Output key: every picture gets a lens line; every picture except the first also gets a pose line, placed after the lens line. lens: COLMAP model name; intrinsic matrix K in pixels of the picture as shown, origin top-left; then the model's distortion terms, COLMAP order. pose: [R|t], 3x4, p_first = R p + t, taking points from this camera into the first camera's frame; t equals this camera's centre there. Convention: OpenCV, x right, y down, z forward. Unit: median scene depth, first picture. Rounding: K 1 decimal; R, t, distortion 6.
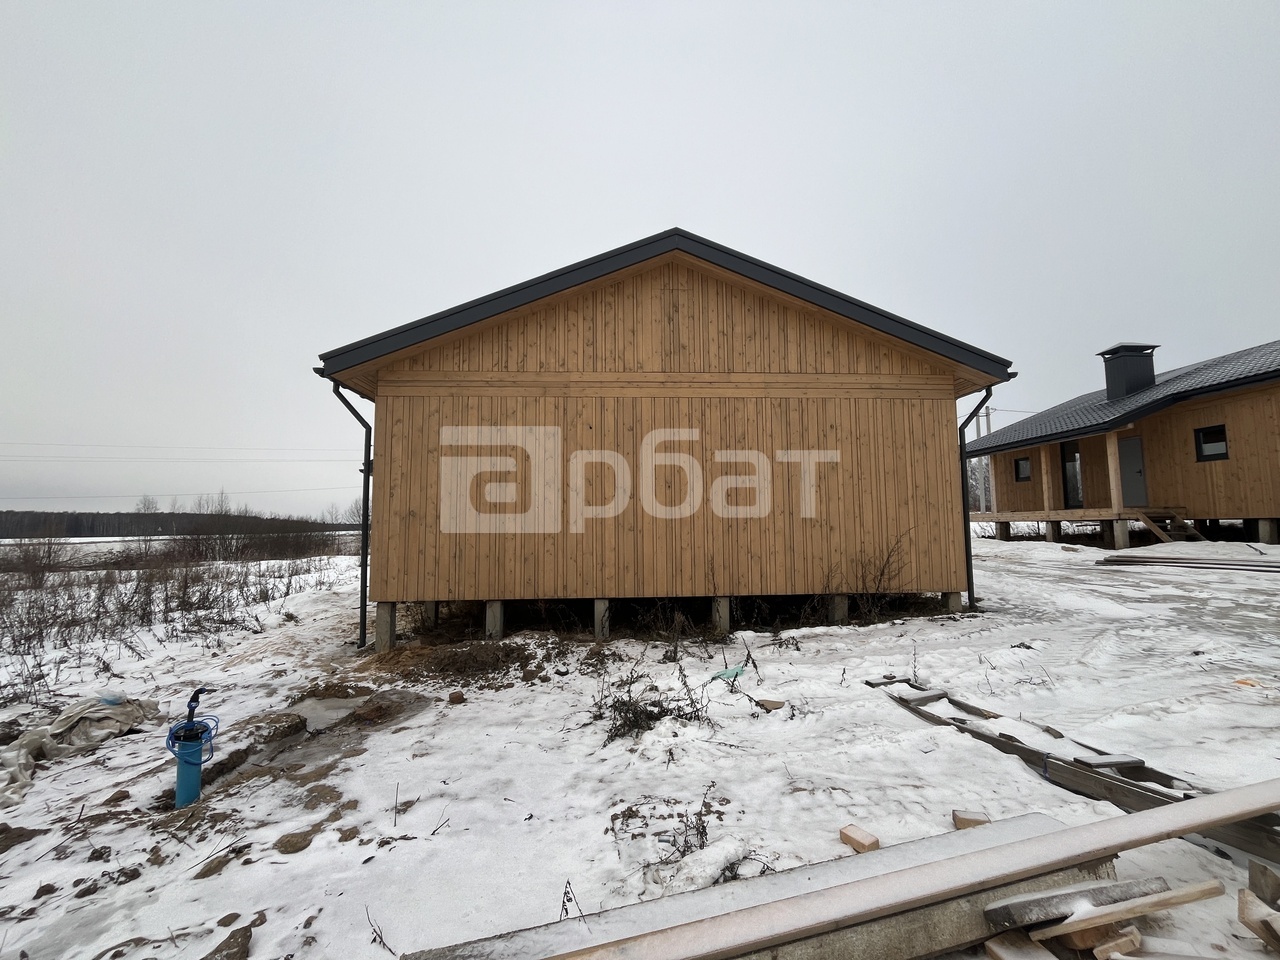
lens RADIAL K [[519.4, 0, 639.1], [0, 519.4, 478.5], [0, 0, 1]] dist [-0.003435, -0.000192]
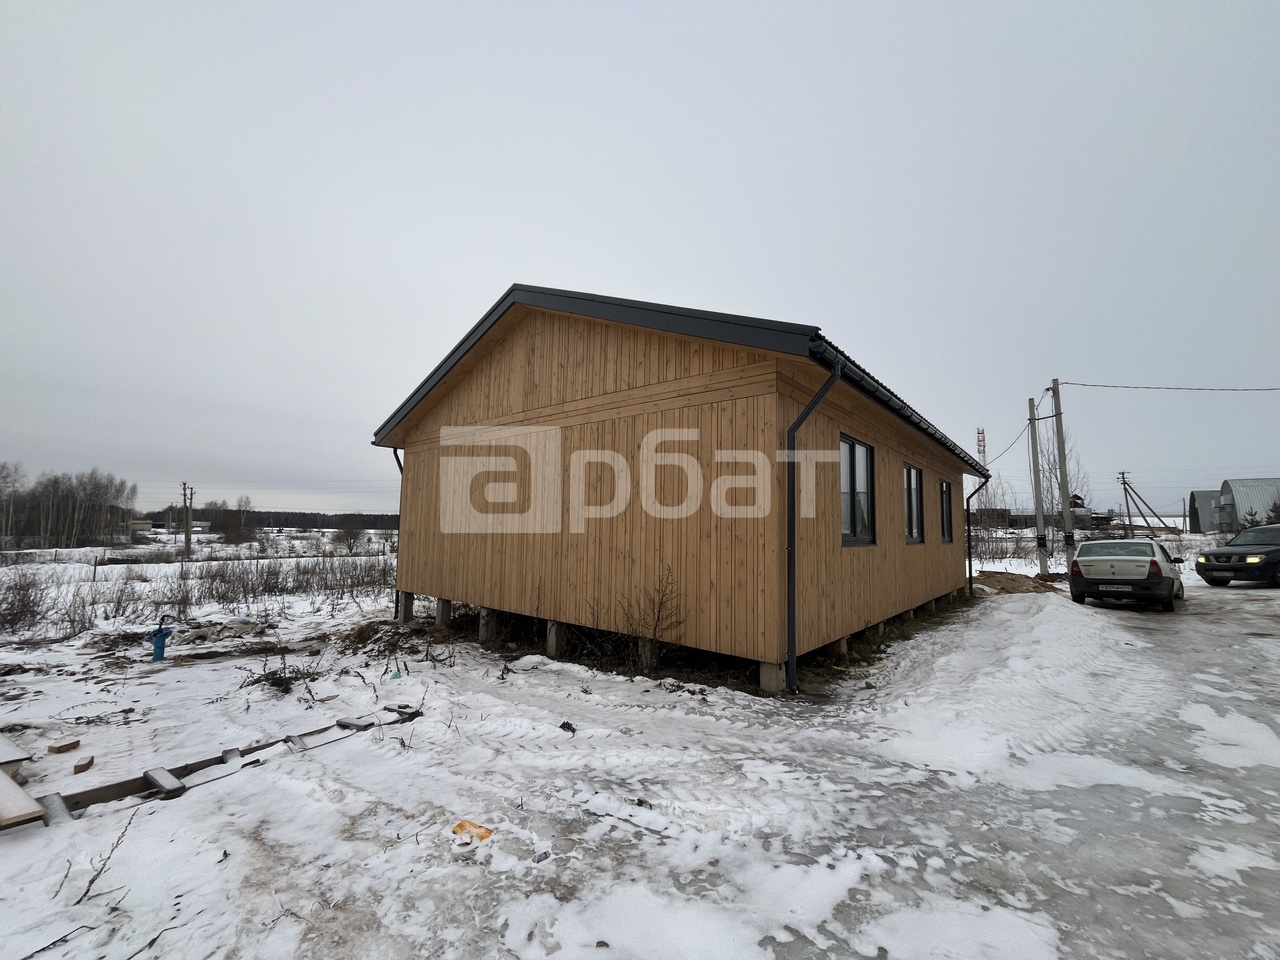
lens RADIAL K [[519.4, 0, 641.7], [0, 519.4, 481.4], [0, 0, 1]] dist [-0.003435, -0.000192]
pose [[0.723127, -0.039964, -0.689558, 1.012095], [0.036843, 0.999135, -0.019268, -0.023974], [0.689731, -0.011472, 0.723974, 0.368846]]
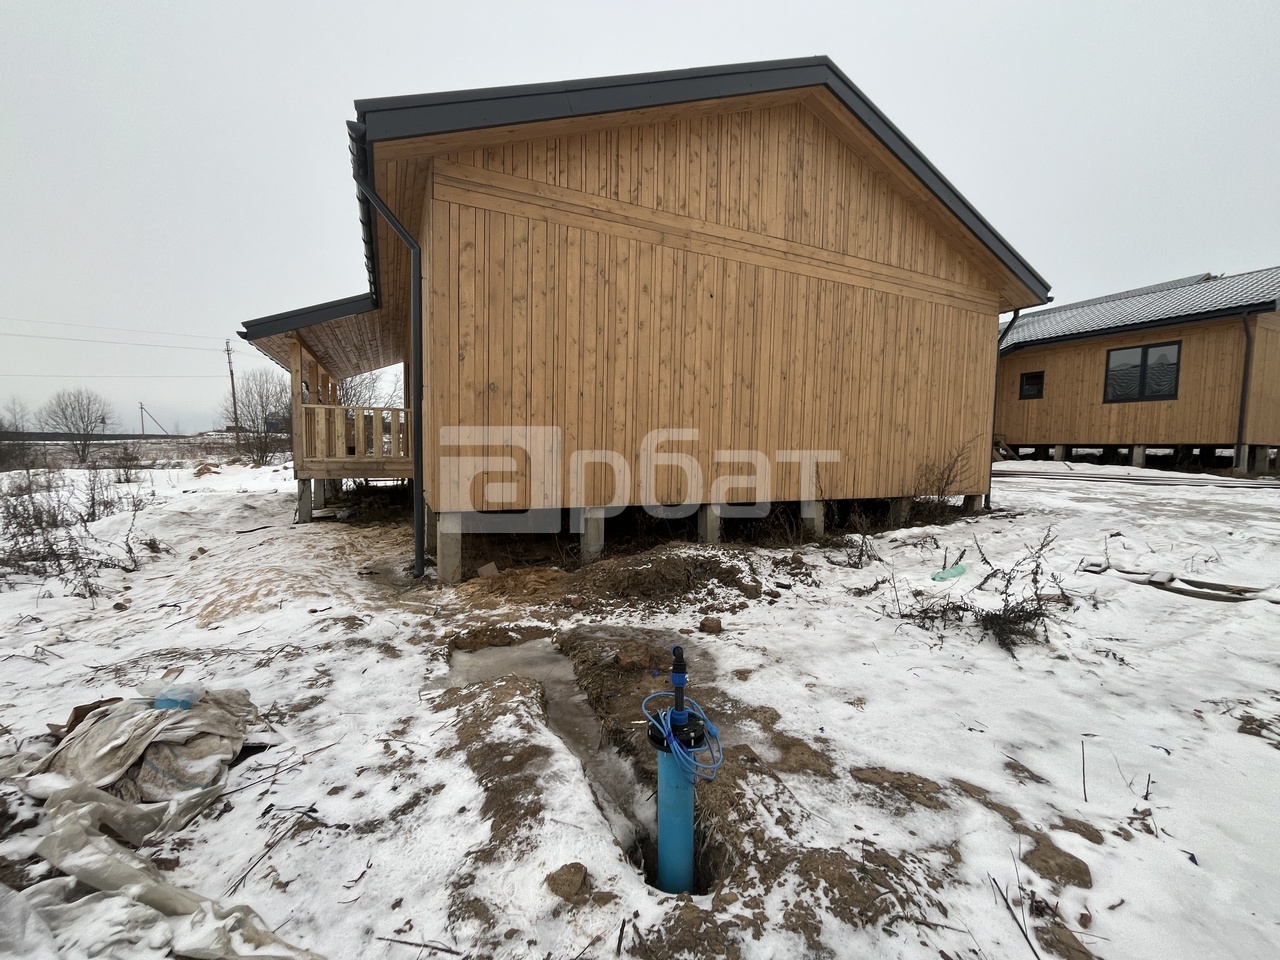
lens RADIAL K [[519.4, 0, 637.6], [0, 519.4, 479.8], [0, 0, 1]] dist [-0.003435, -0.000192]
pose [[0.927535, 0.004638, 0.373709, -0.497002], [-0.060529, 0.988586, 0.137961, 0.079333], [-0.368803, -0.150583, 0.917229, 0.260539]]
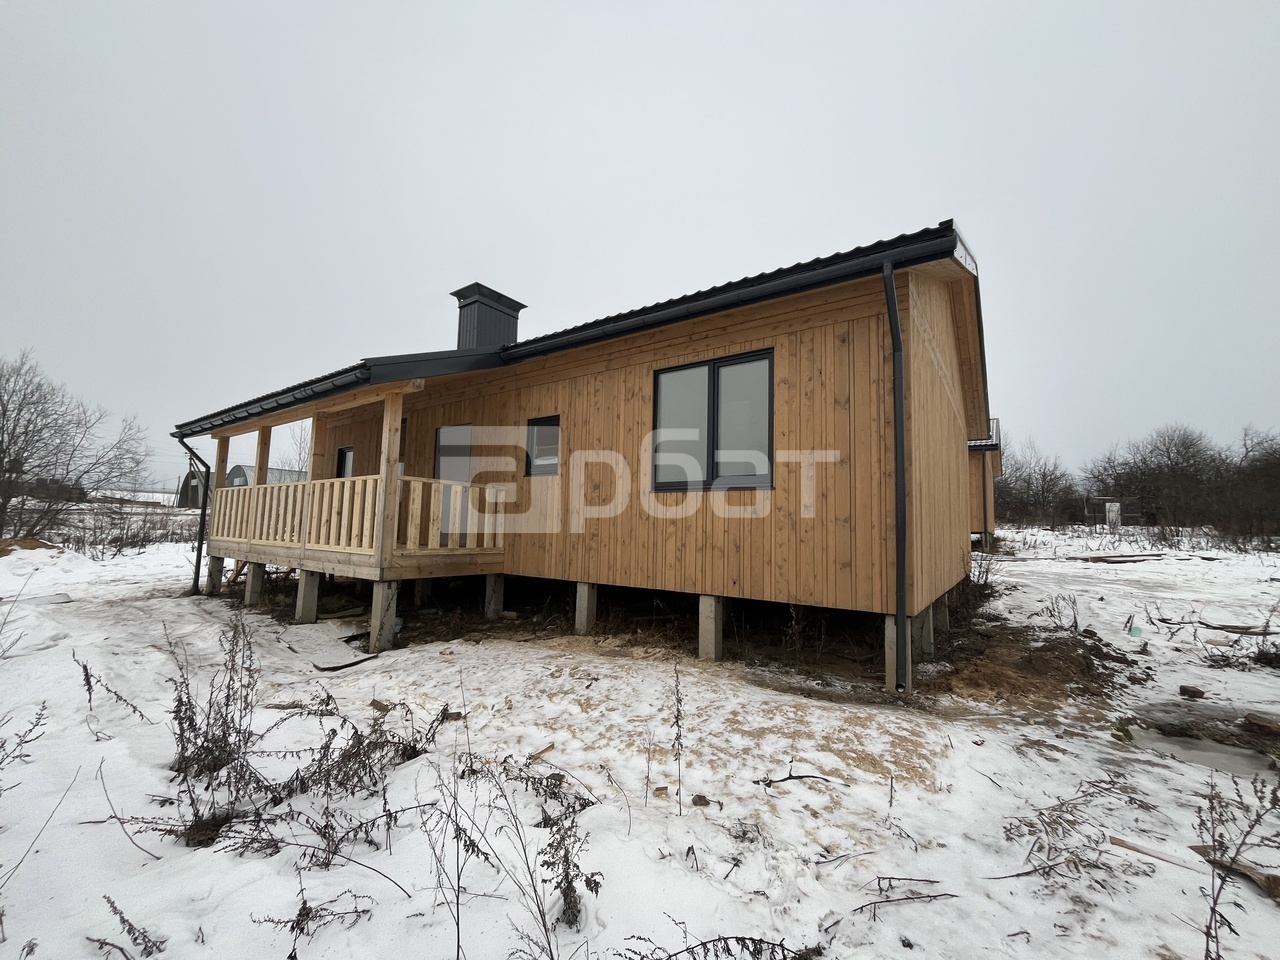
lens RADIAL K [[519.4, 0, 641.8], [0, 519.4, 484.2], [0, 0, 1]] dist [-0.003435, -0.000192]
pose [[0.632049, 0.097728, 0.768741, -1.177922], [-0.101483, 0.993911, -0.042916, 0.129675], [-0.768255, -0.050889, 0.638118, 0.807321]]
